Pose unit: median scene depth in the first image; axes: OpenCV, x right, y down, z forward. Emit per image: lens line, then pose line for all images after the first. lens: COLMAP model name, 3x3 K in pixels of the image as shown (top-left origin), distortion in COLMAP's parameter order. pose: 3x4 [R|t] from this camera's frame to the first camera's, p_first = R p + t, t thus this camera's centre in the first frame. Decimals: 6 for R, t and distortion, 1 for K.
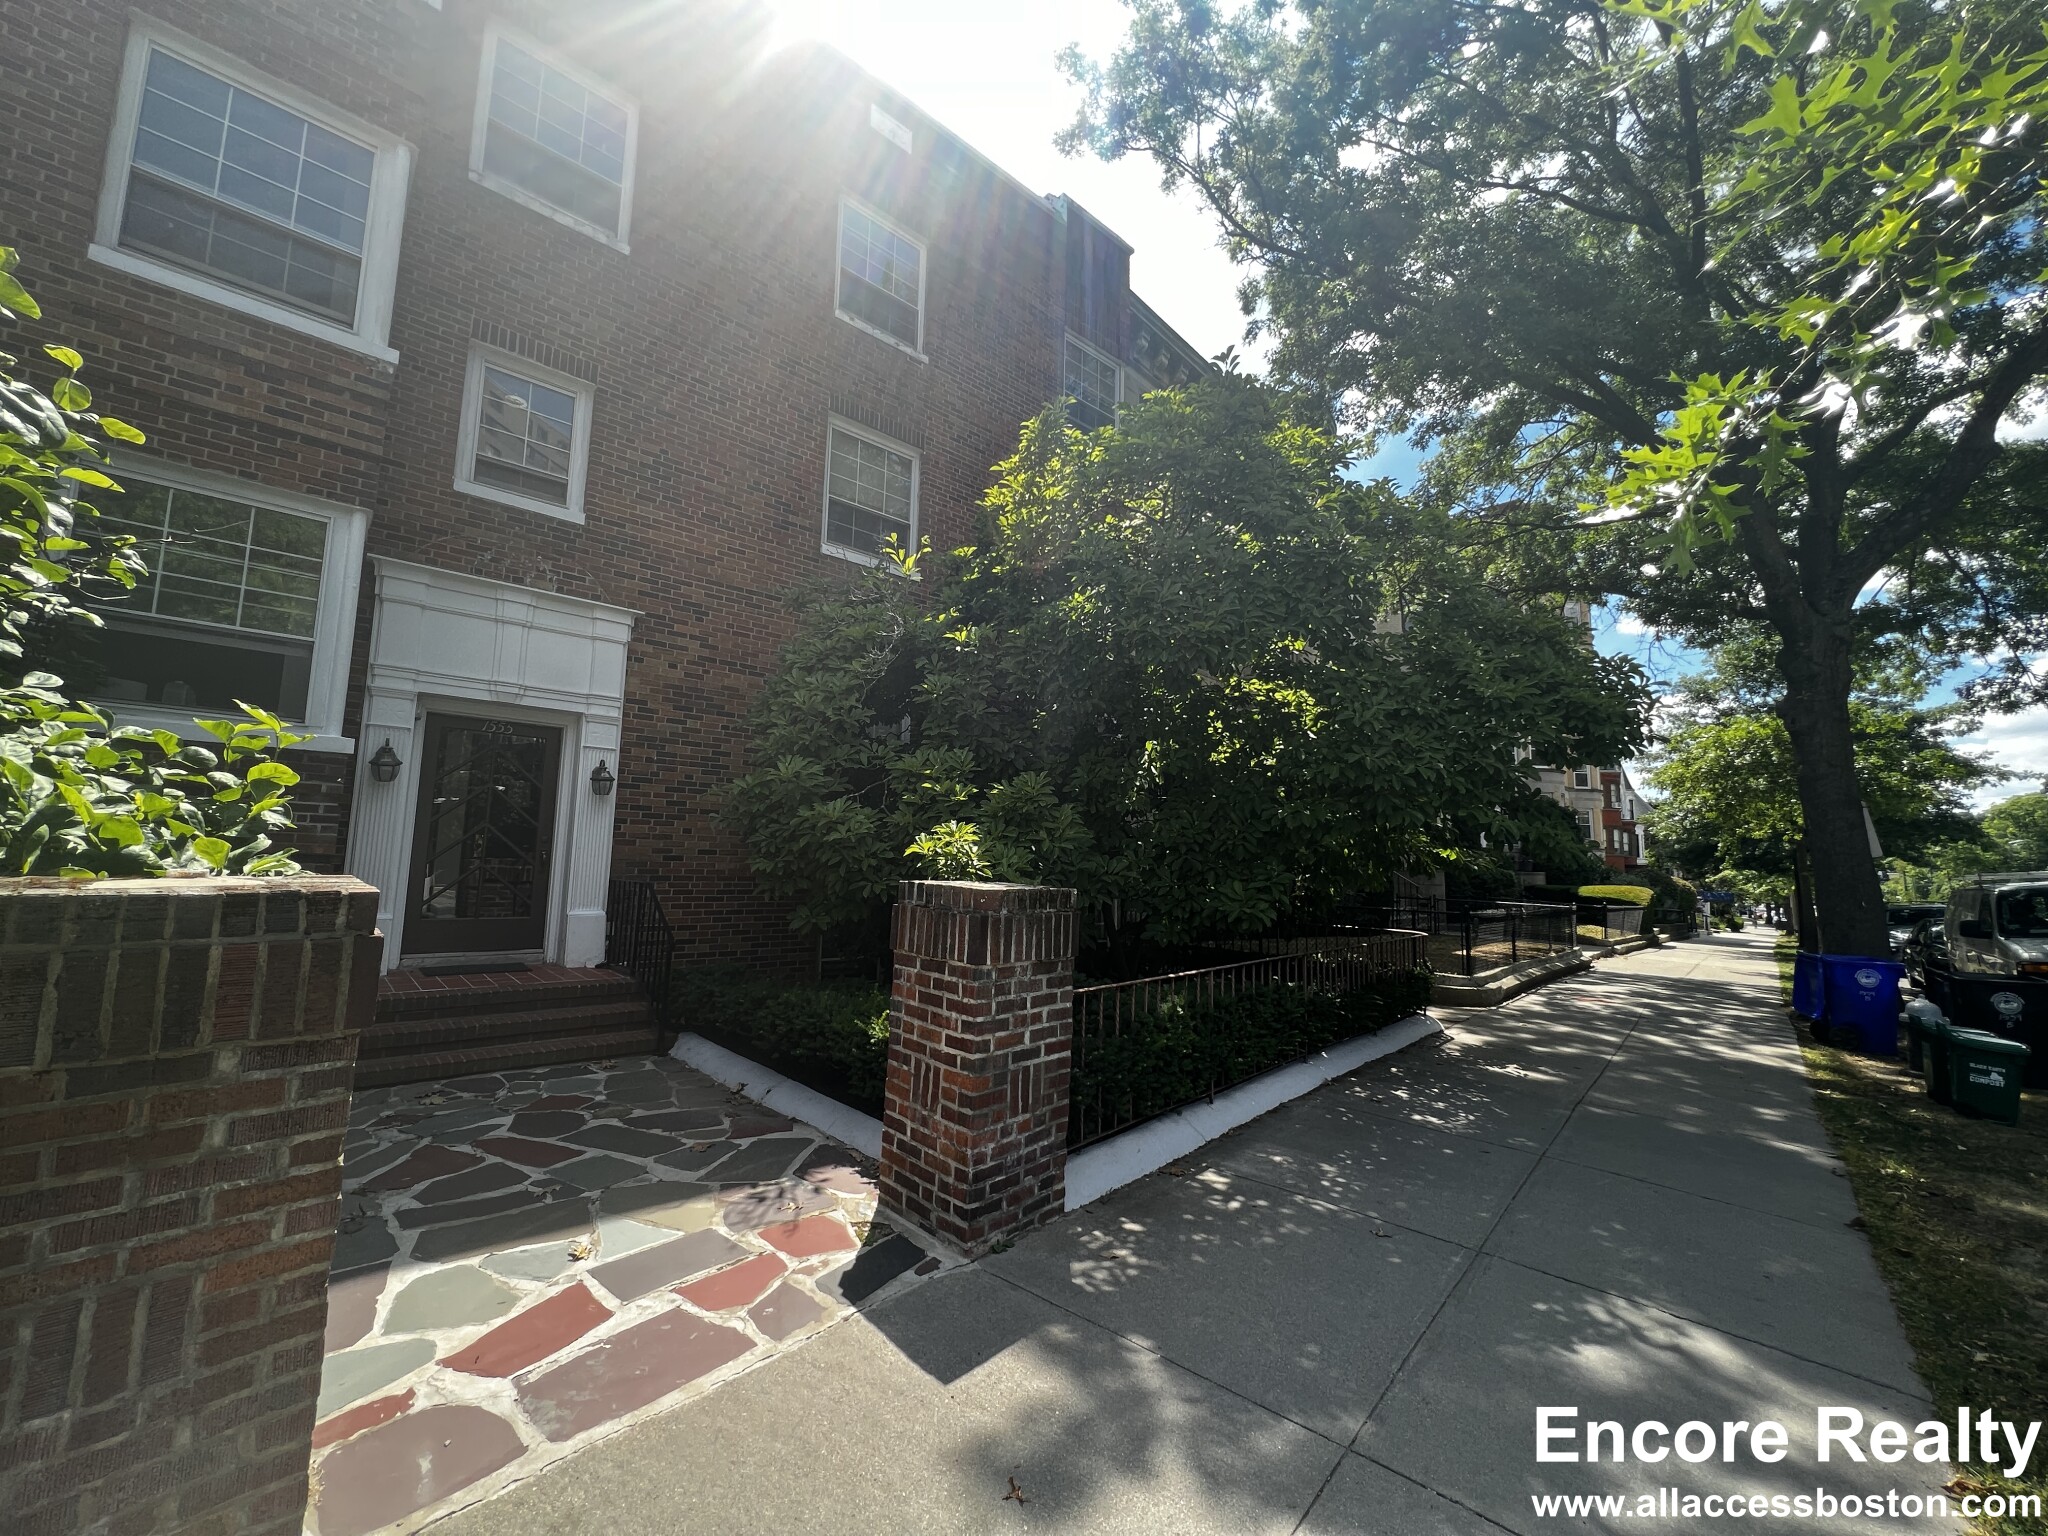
lens RADIAL K [[822.0, 0, 1026.6], [0, 822.0, 772.8], [0, 0, 1]] dist [-0.001577, 0.001067]
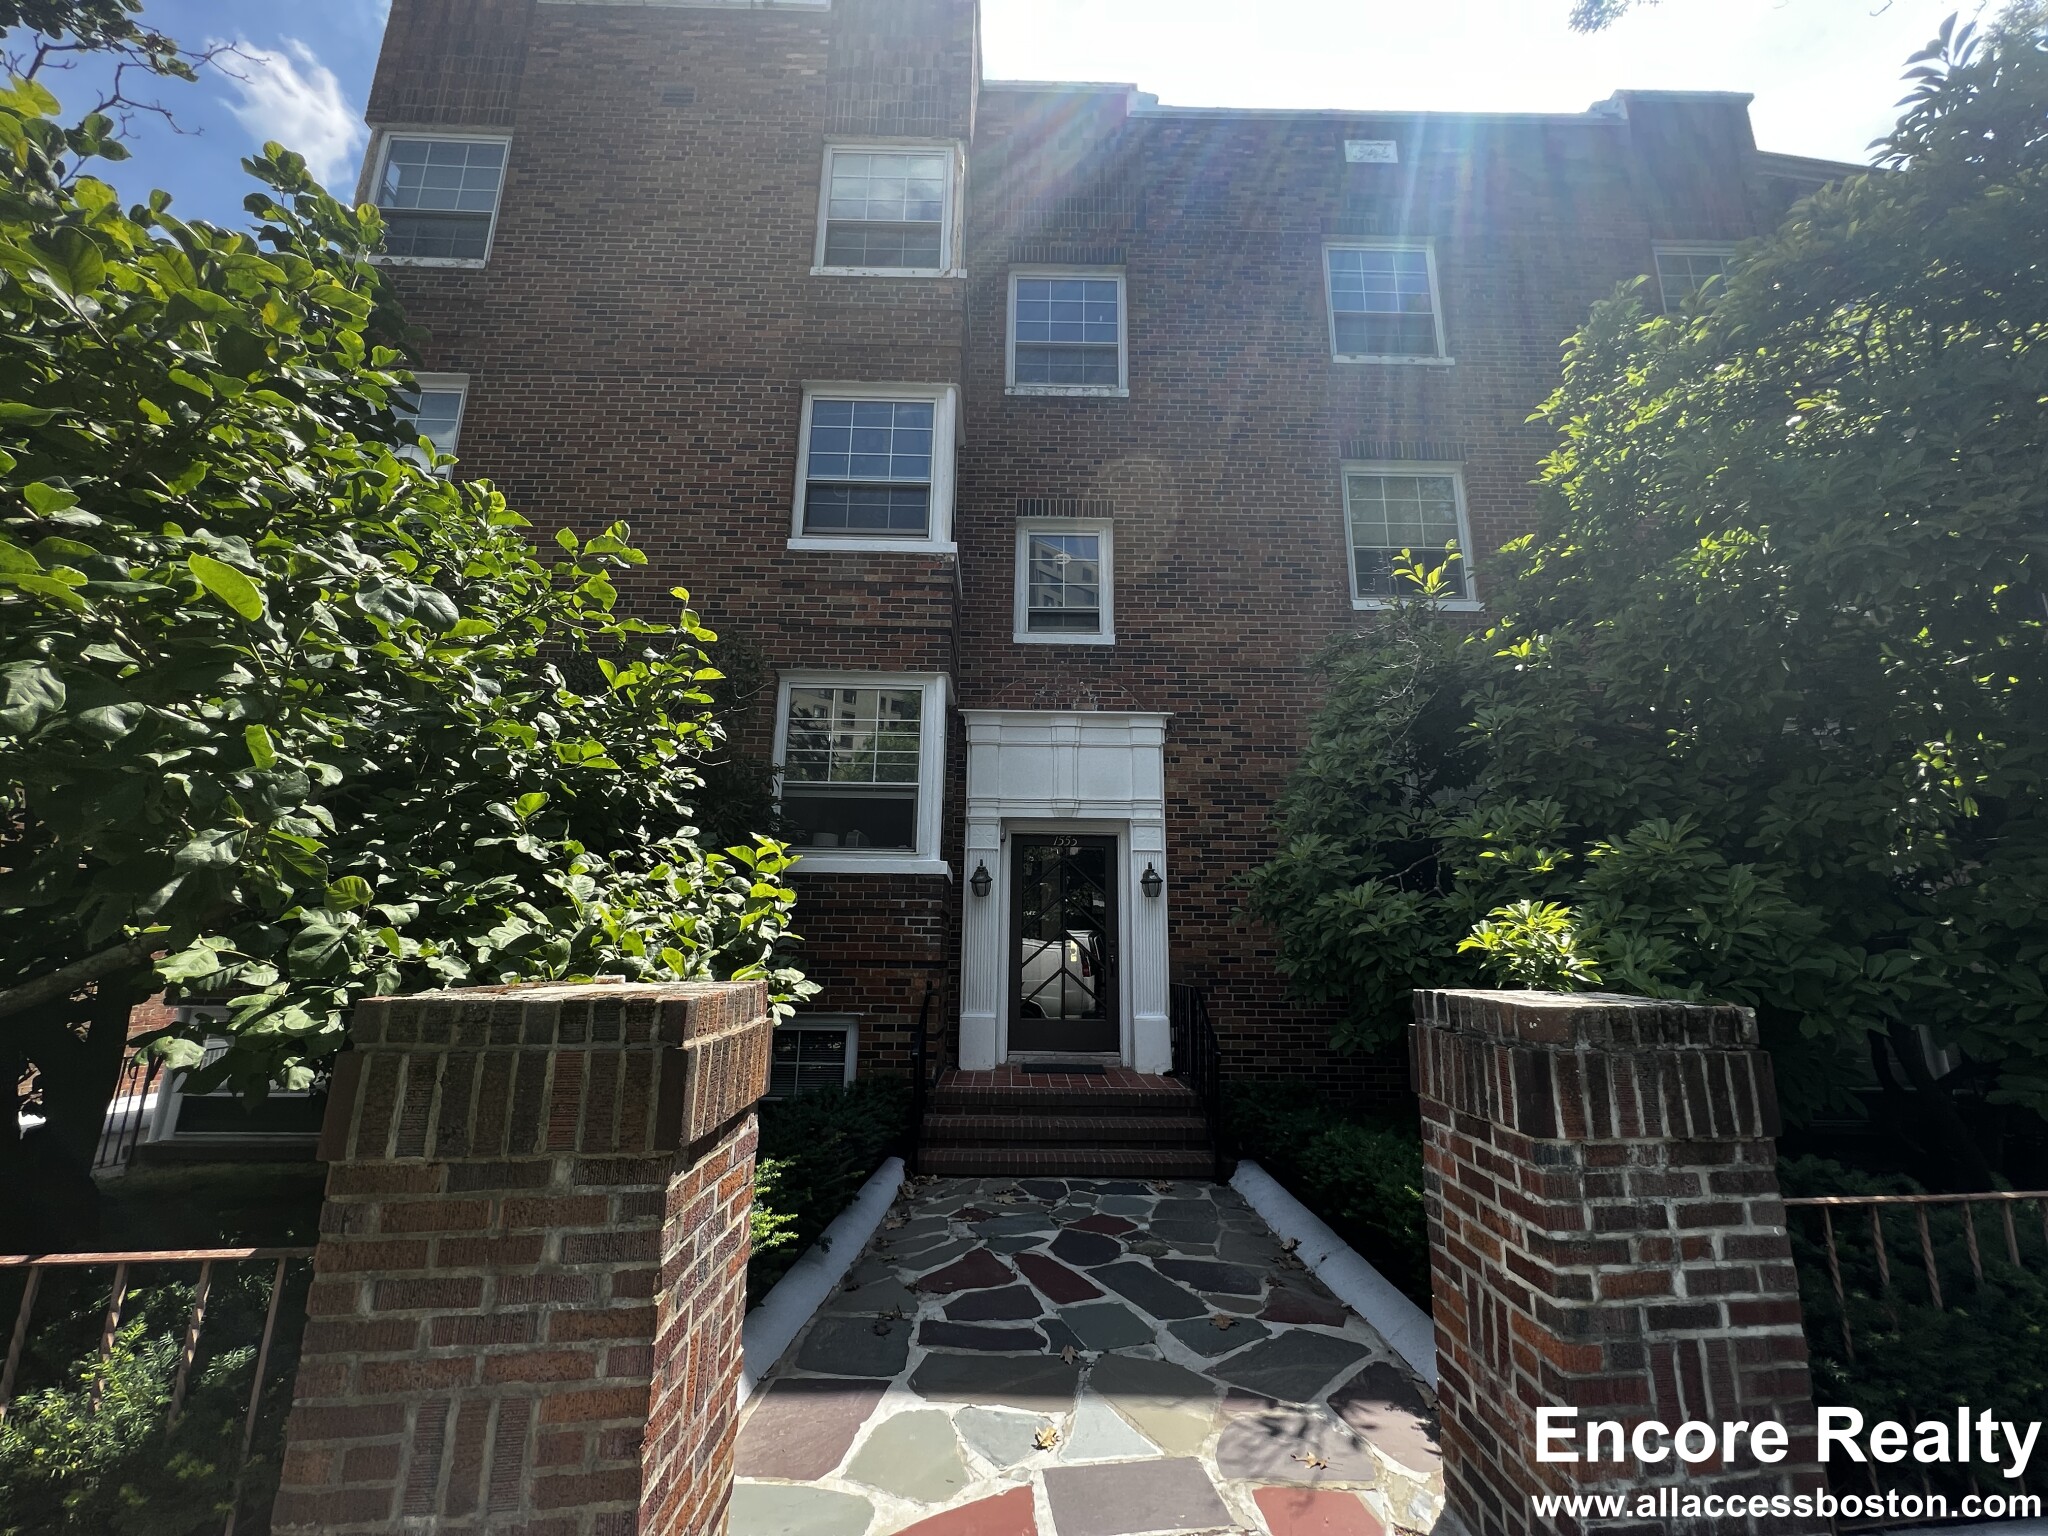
lens RADIAL K [[822.0, 0, 1026.6], [0, 822.0, 772.8], [0, 0, 1]] dist [-0.001577, 0.001067]
pose [[0.748940, -0.159264, -0.643213, 0.074009], [0.080859, 0.985398, -0.149841, 0.028646], [0.657686, 0.060212, 0.750882, 0.251131]]
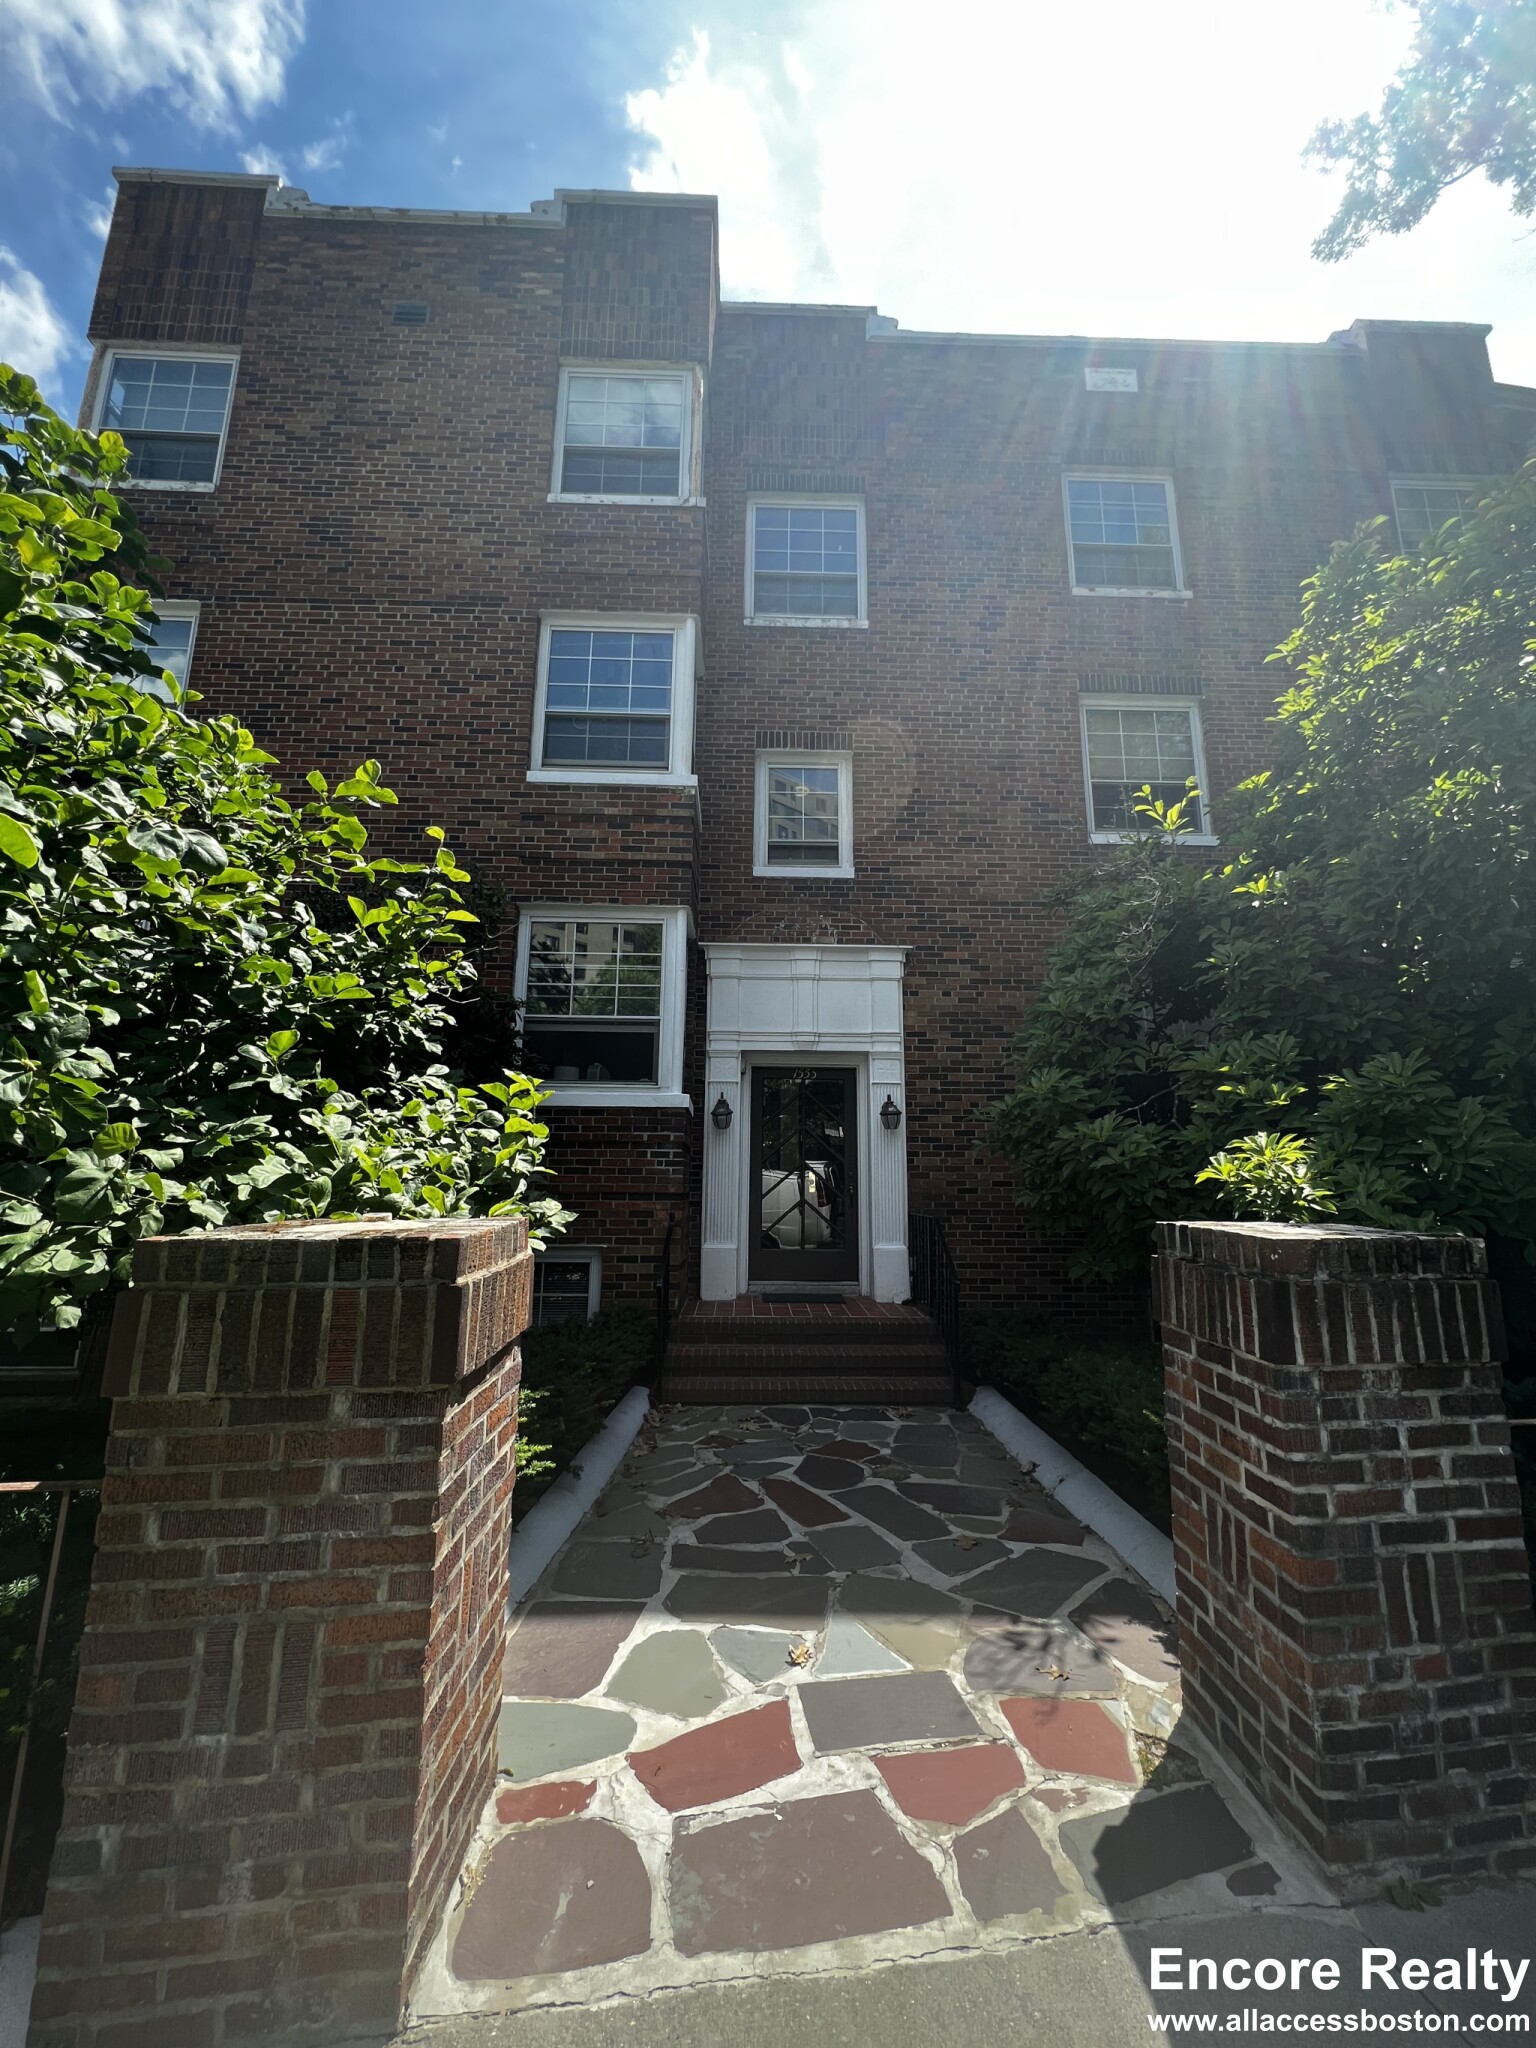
lens RADIAL K [[822.7, 0, 772.8], [0, 822.7, 1020.8], [0, 0, 1]] dist [-0.001726, 0.000820]
pose [[0.759434, -0.145930, -0.634006, 0.069126], [0.083893, 0.988349, -0.126999, 0.021688], [0.645152, 0.043258, 0.762829, 0.230609]]
